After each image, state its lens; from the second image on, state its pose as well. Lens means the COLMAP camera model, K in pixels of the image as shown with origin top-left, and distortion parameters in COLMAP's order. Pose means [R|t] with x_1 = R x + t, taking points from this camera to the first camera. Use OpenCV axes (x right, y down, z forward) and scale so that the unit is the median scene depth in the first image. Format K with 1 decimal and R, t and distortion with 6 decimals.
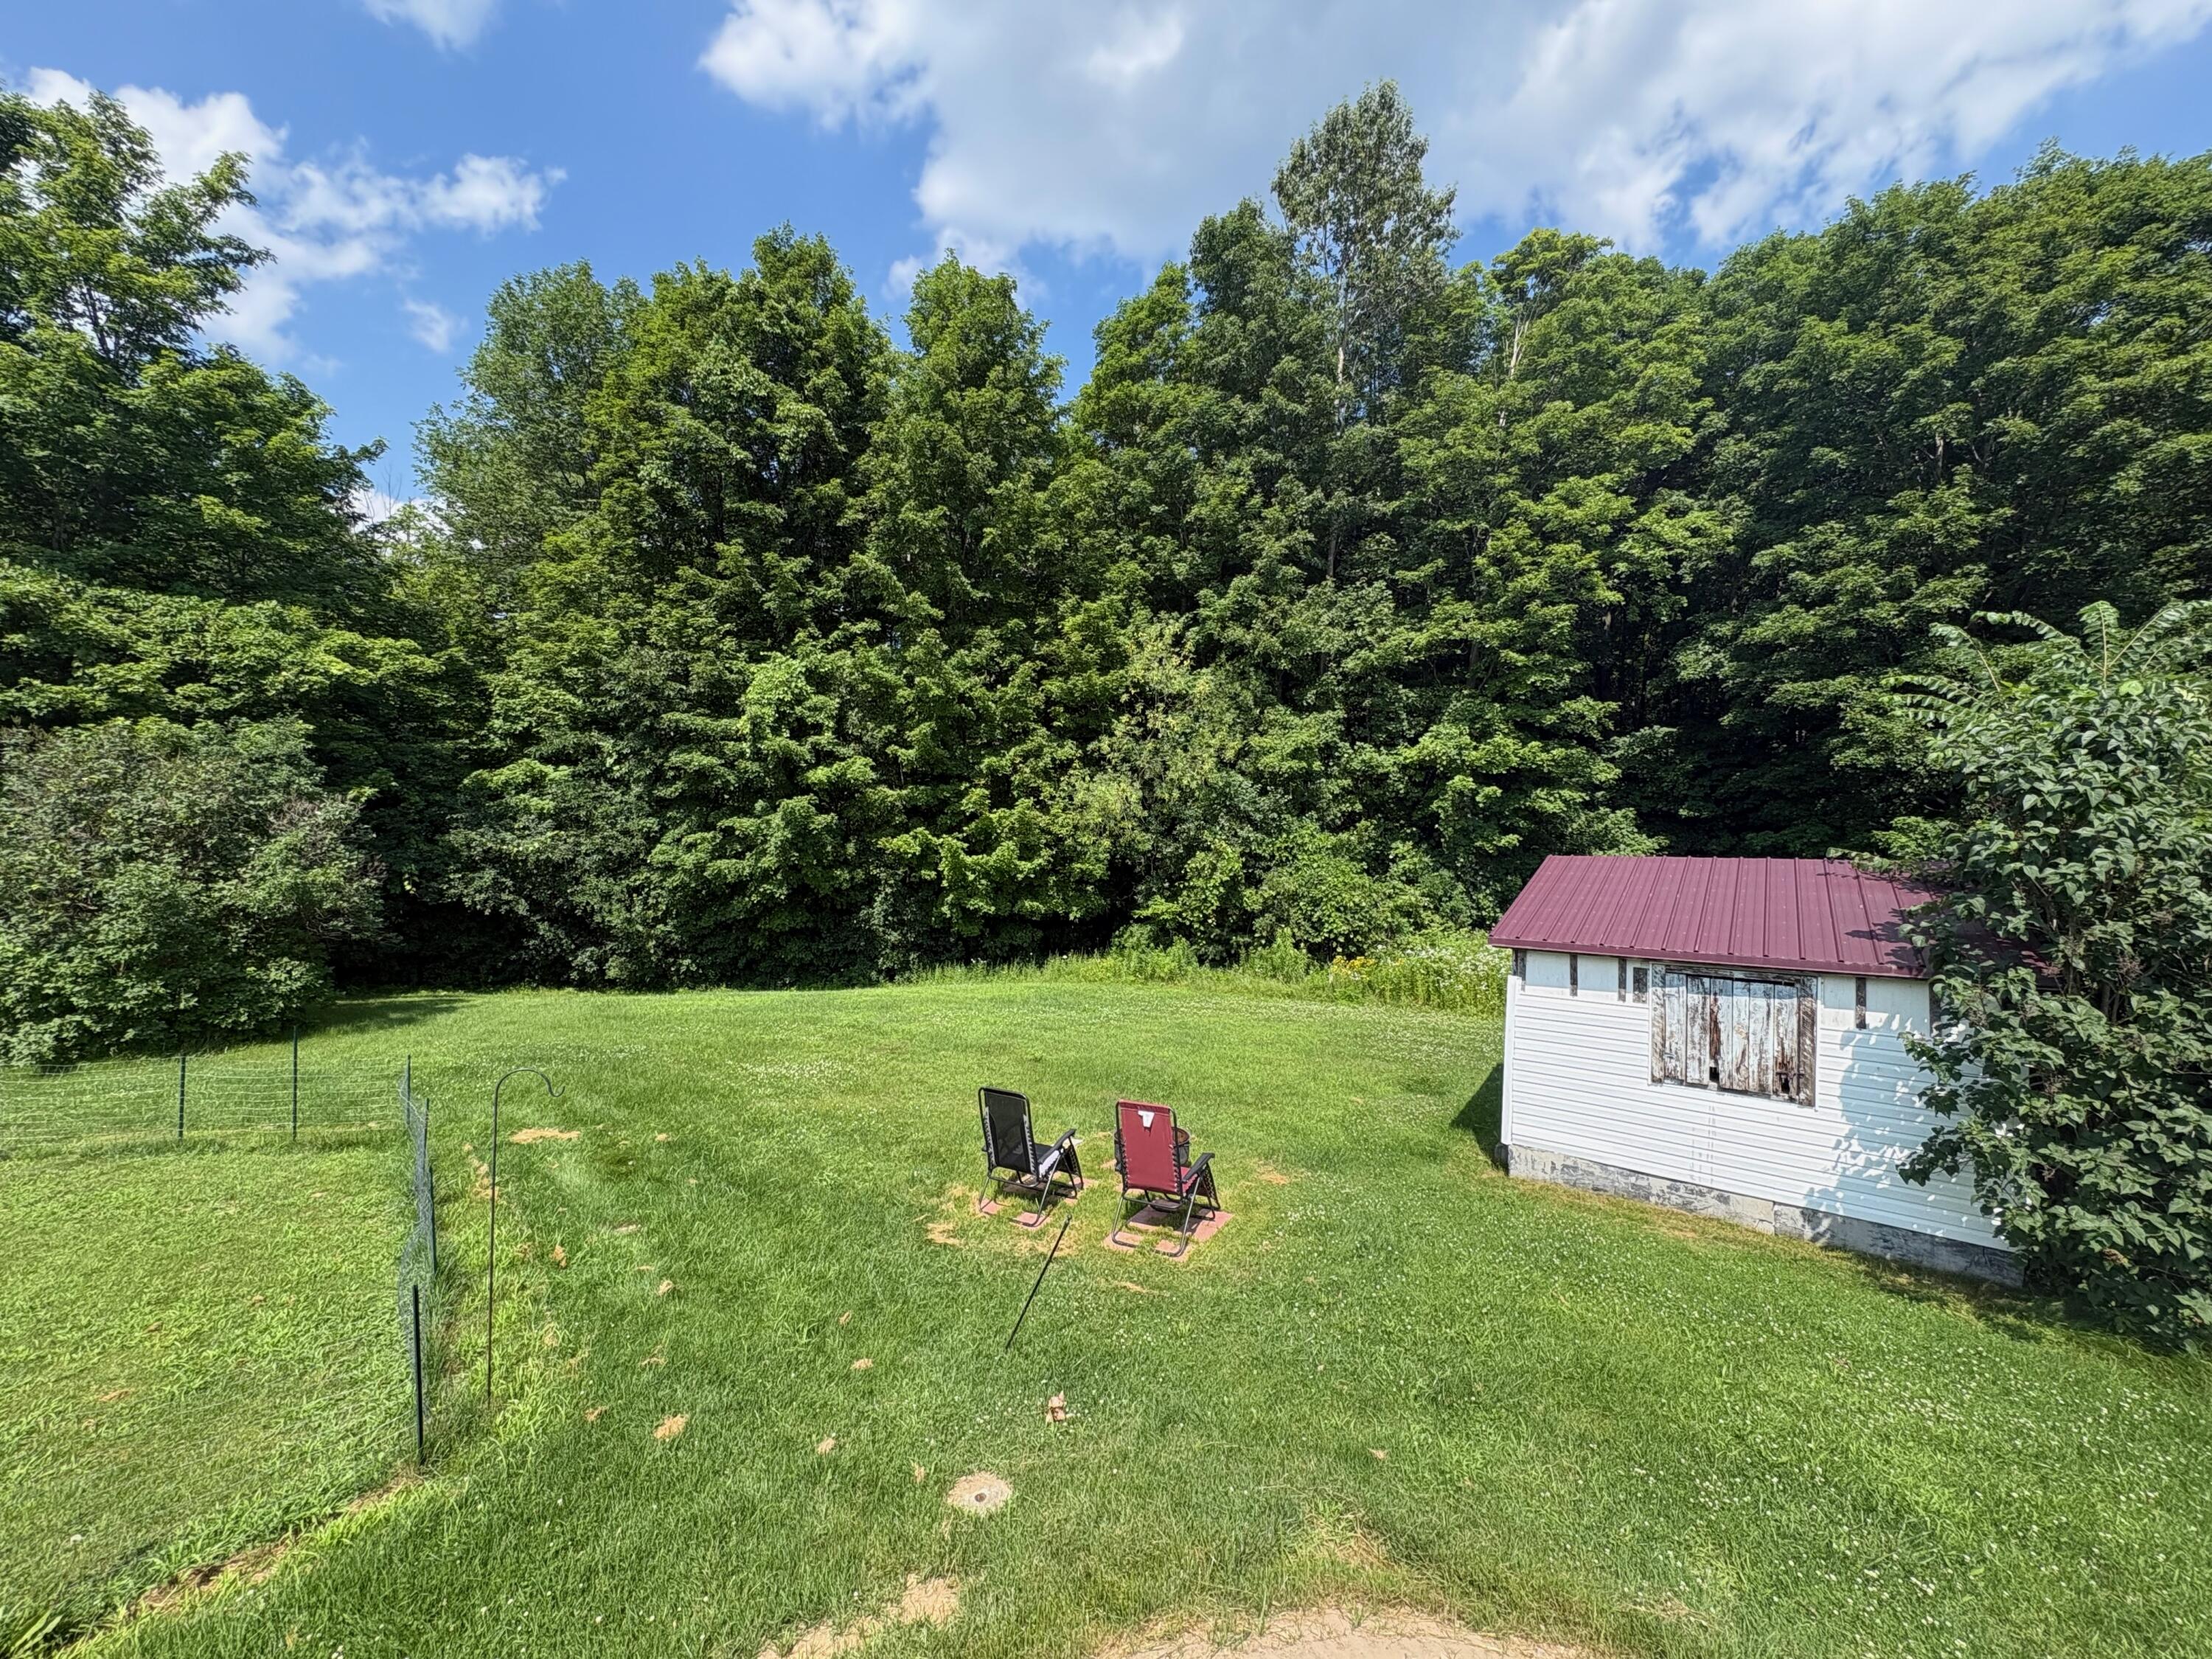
lens RADIAL K [[882.1, 0, 1107.9], [0, 882.1, 828.6], [0, 0, 1]] dist [0.001881, -0.000199]
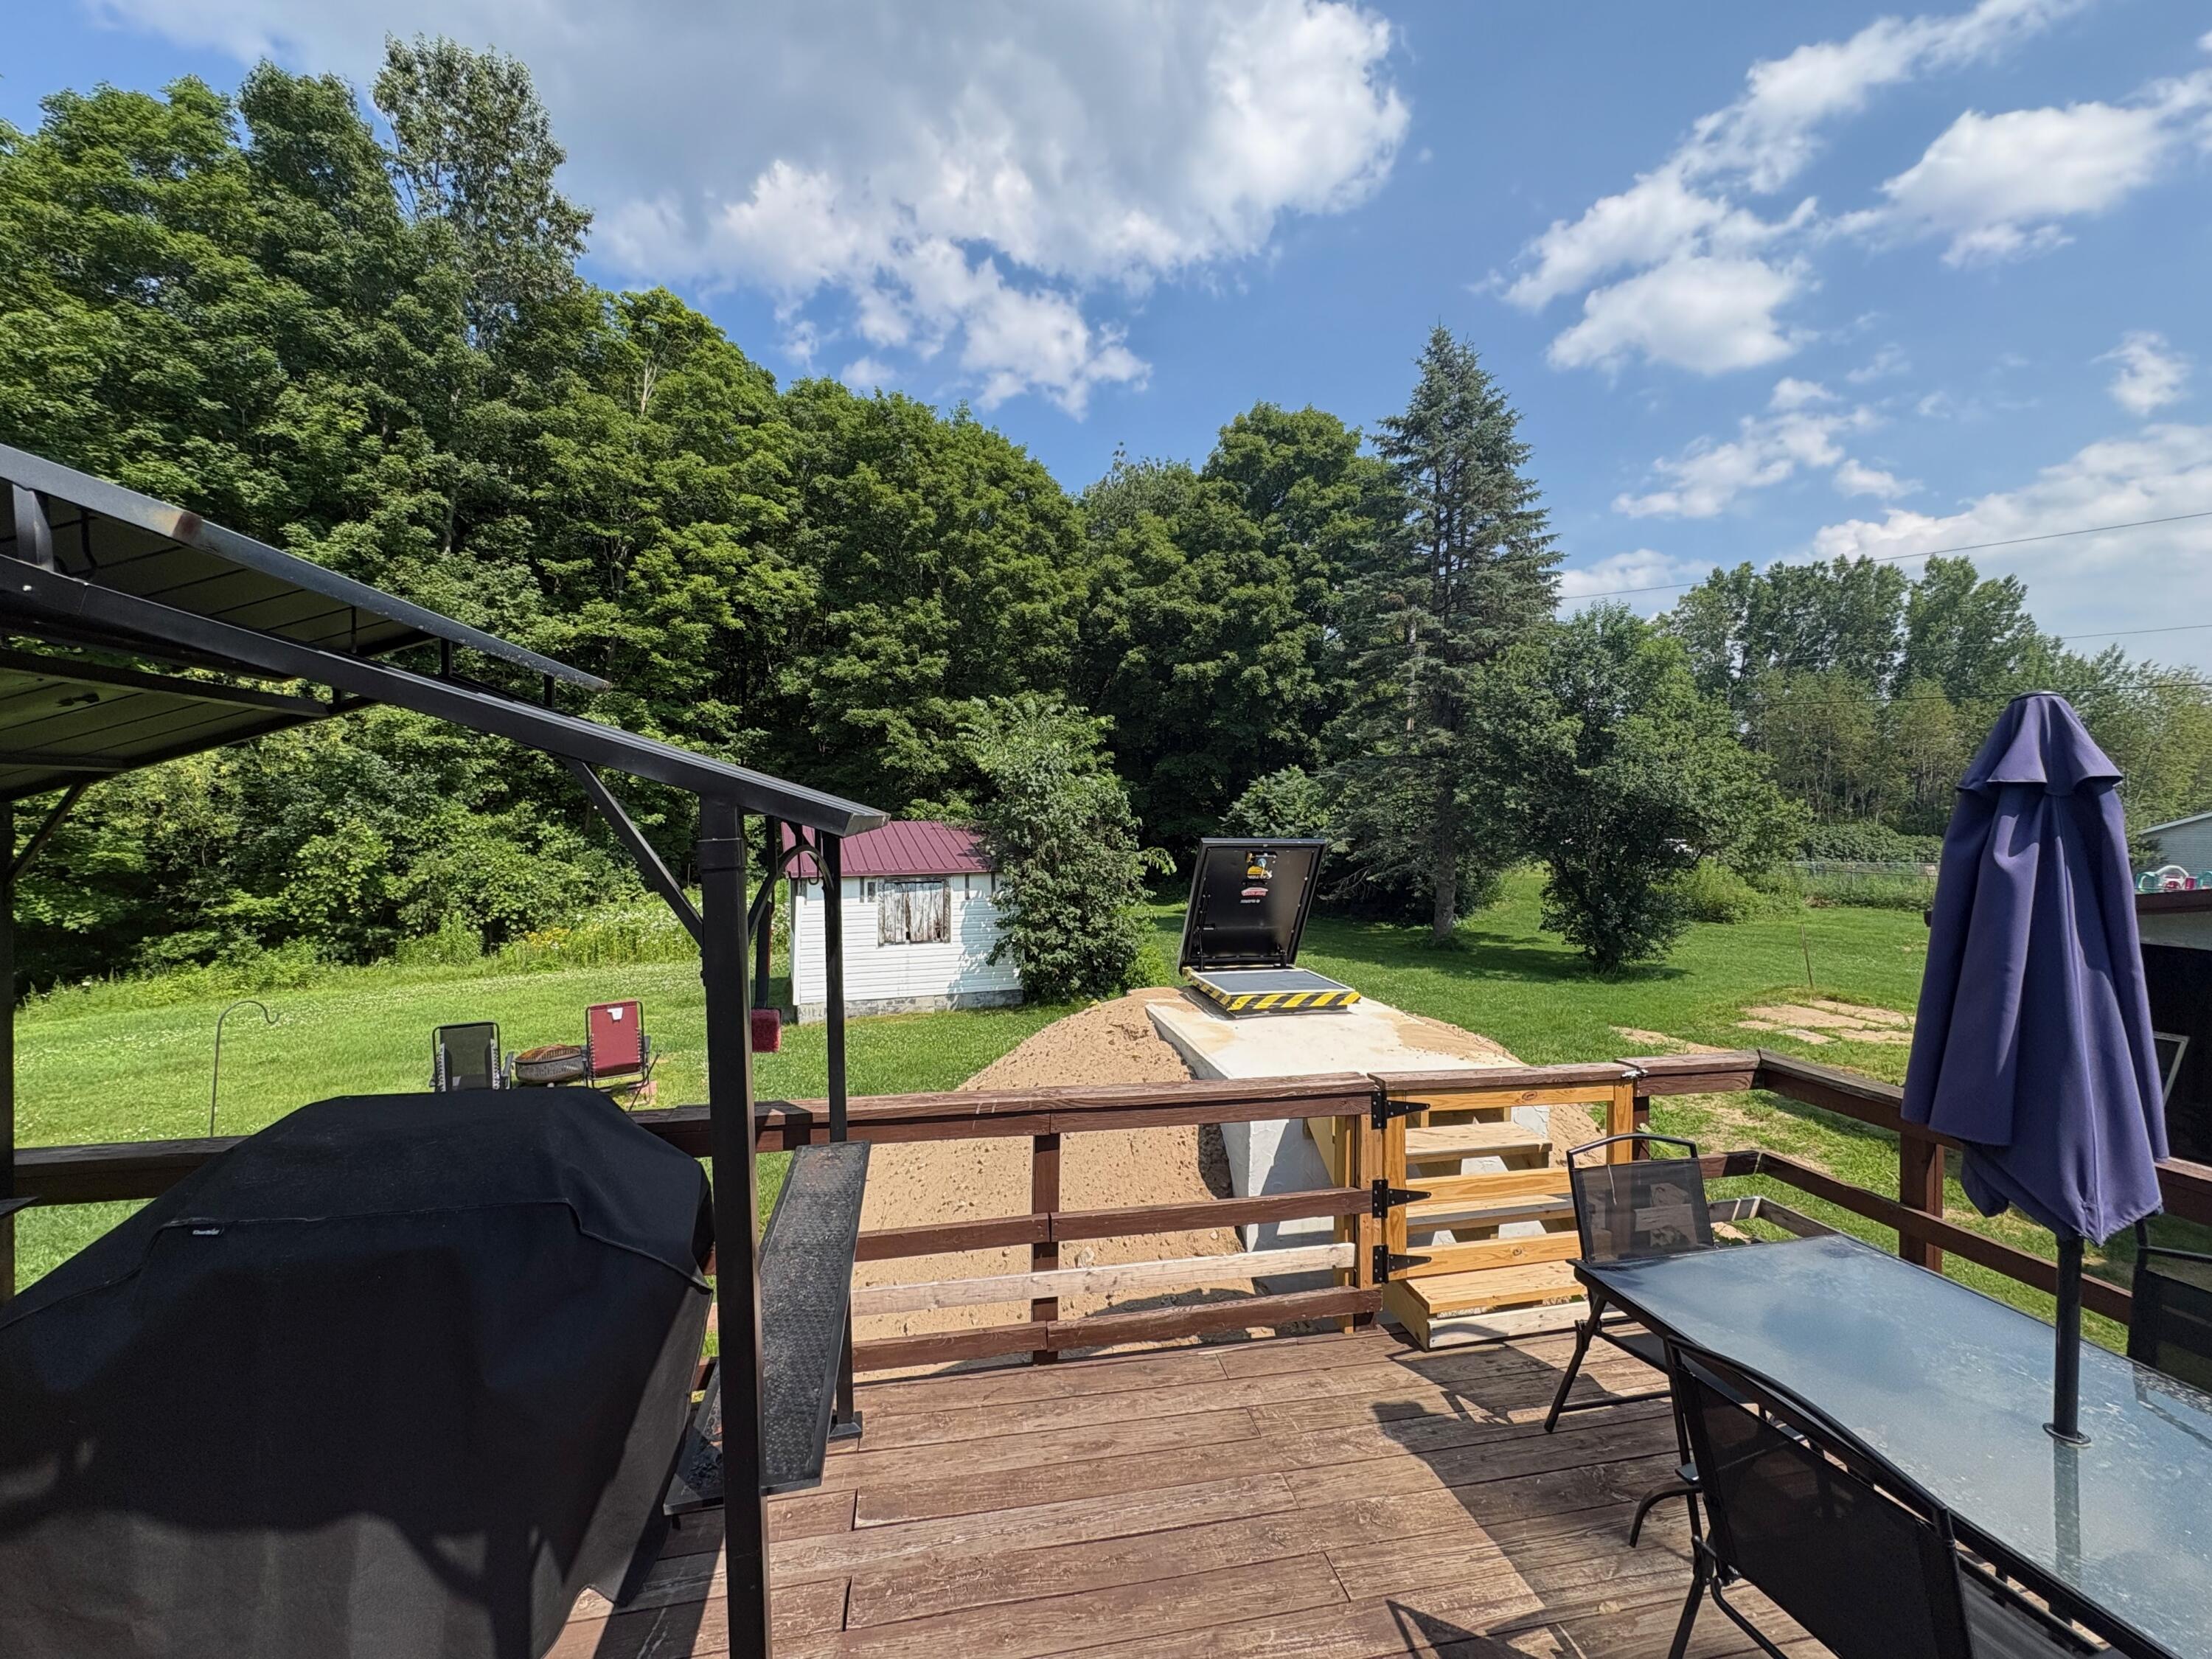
lens RADIAL K [[882.1, 0, 1107.5], [0, 882.1, 824.6], [0, 0, 1]] dist [0.001881, -0.000199]
pose [[0.523031, -0.013874, 0.852201, -0.237576], [0.005582, 0.999902, 0.012852, 0.009298], [-0.852295, -0.001965, 0.523057, -0.114486]]
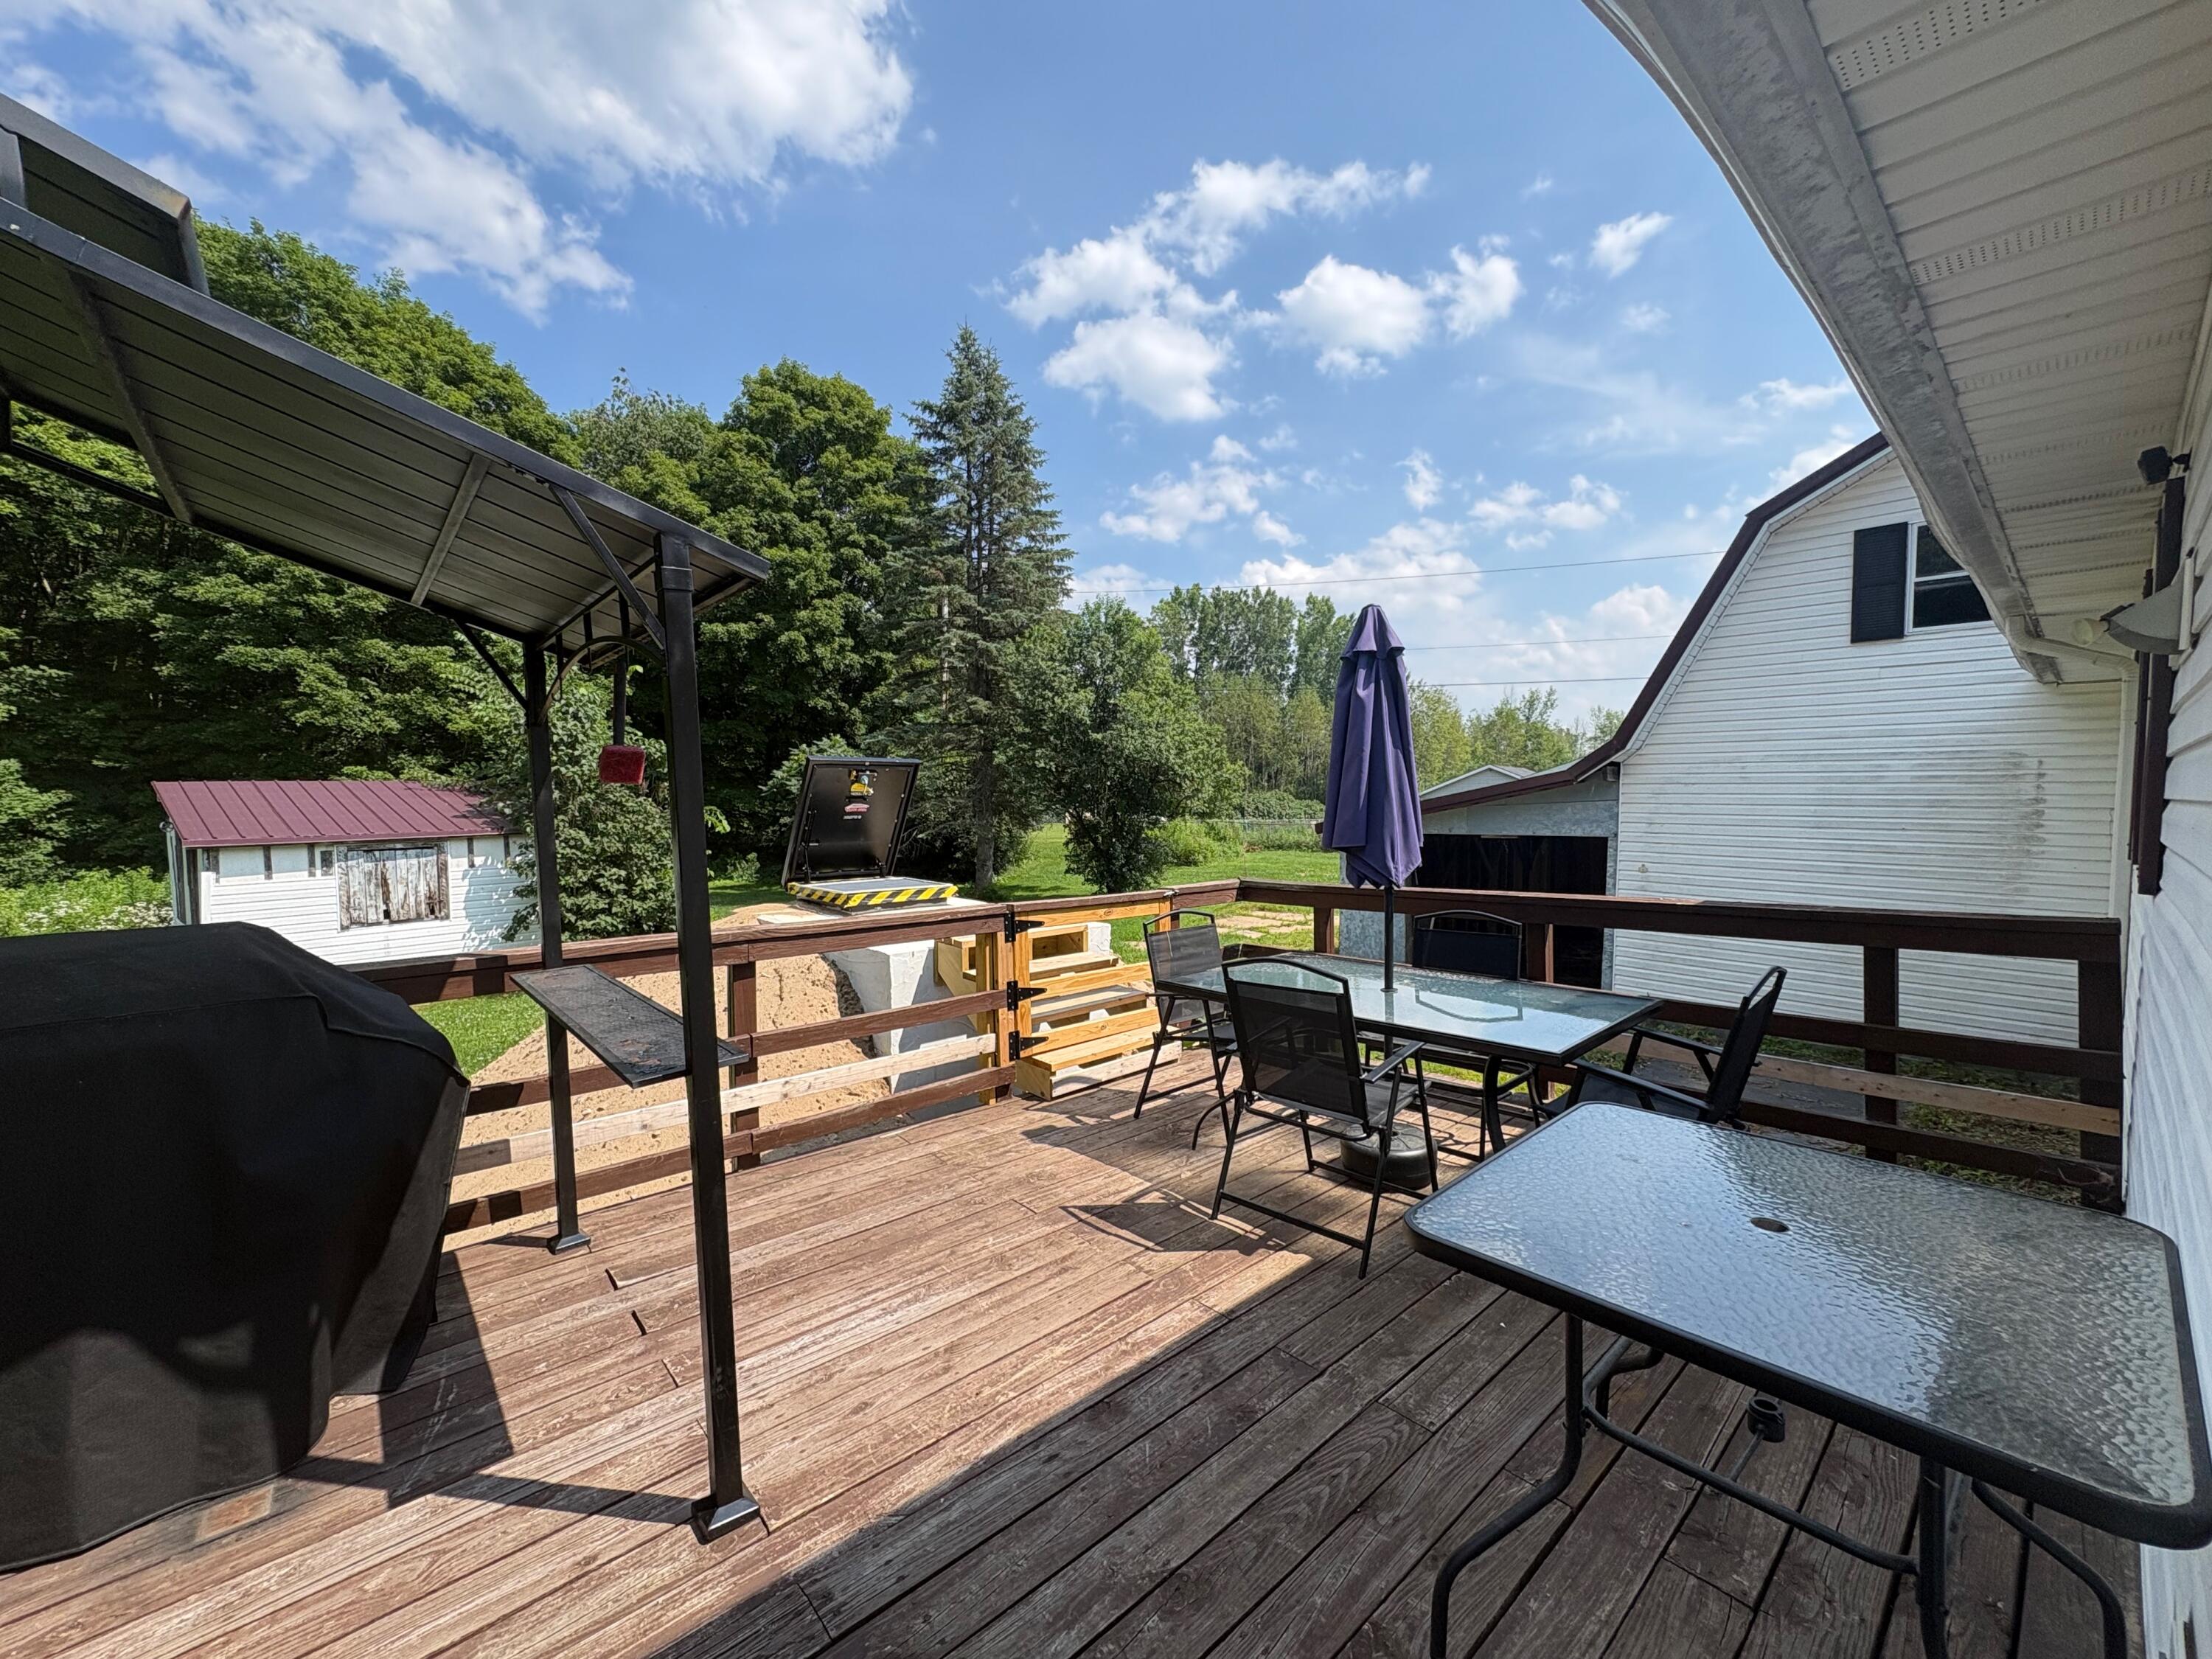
lens RADIAL K [[882.1, 0, 1102.7], [0, 882.1, 835.2], [0, 0, 1]] dist [0.001881, -0.000199]
pose [[0.032643, -0.050986, 0.998166, -0.280269], [0.018321, 0.998561, 0.050407, 0.032121], [-0.999299, 0.016642, 0.033530, -0.101514]]
